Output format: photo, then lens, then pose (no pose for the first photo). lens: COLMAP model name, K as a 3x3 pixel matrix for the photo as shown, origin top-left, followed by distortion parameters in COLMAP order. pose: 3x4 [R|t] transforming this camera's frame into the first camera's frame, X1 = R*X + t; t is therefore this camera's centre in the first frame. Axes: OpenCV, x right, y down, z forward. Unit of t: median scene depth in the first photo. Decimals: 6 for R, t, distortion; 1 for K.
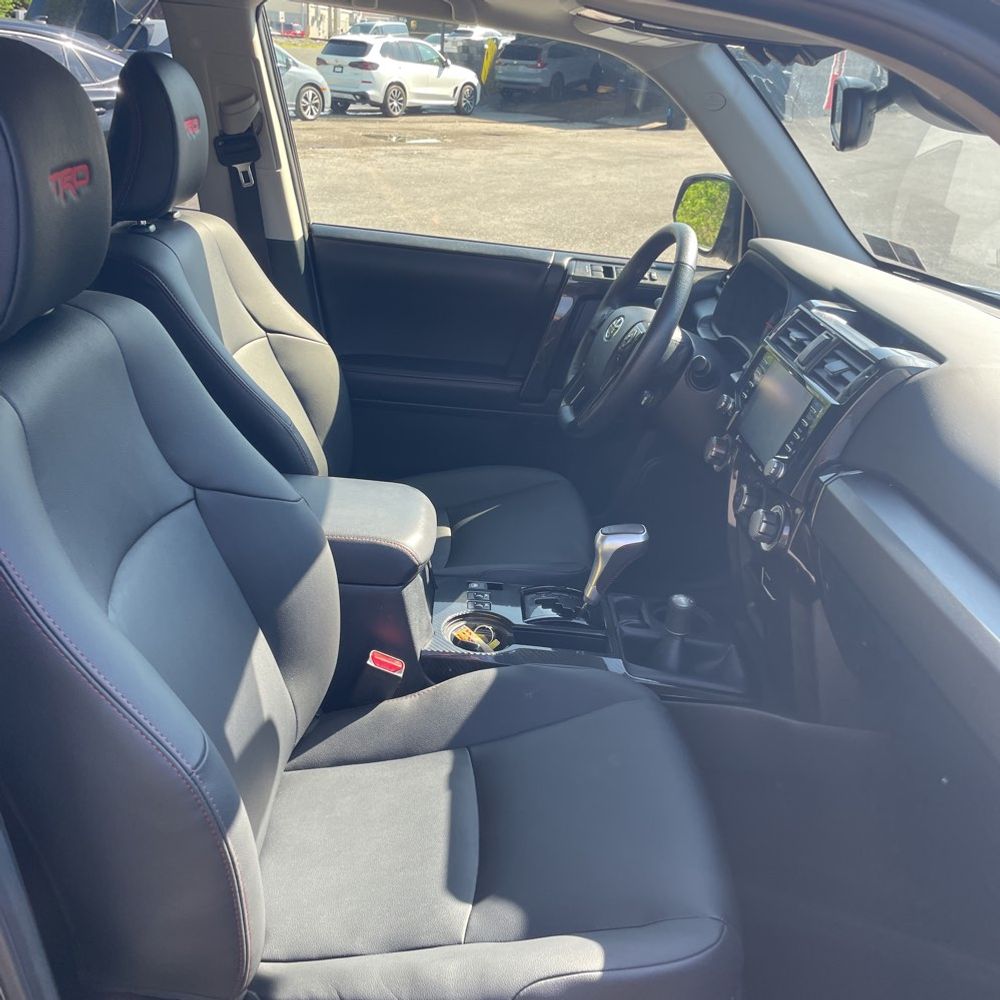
lens RADIAL K [[1015.9, 0, 514.1], [0, 1015.9, 493.2], [0, 0, 1]] dist [0.108809, -0.172592]
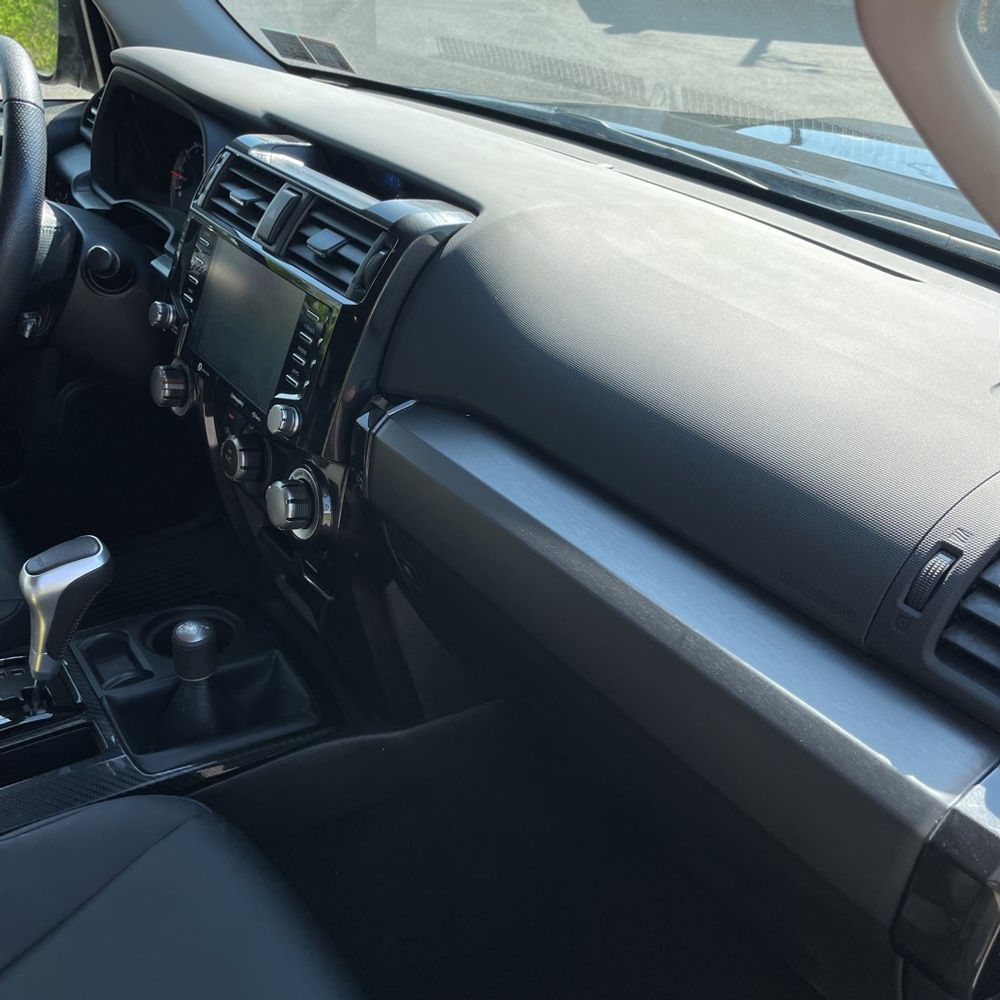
lens RADIAL K [[1015.9, 0, 514.1], [0, 1015.9, 493.2], [0, 0, 1]] dist [0.108809, -0.172592]
pose [[0.828993, -0.306086, 0.468062, 0.050377], [0.225341, 0.948801, 0.221358, -0.074415], [-0.511852, -0.078031, 0.855523, 0.311657]]
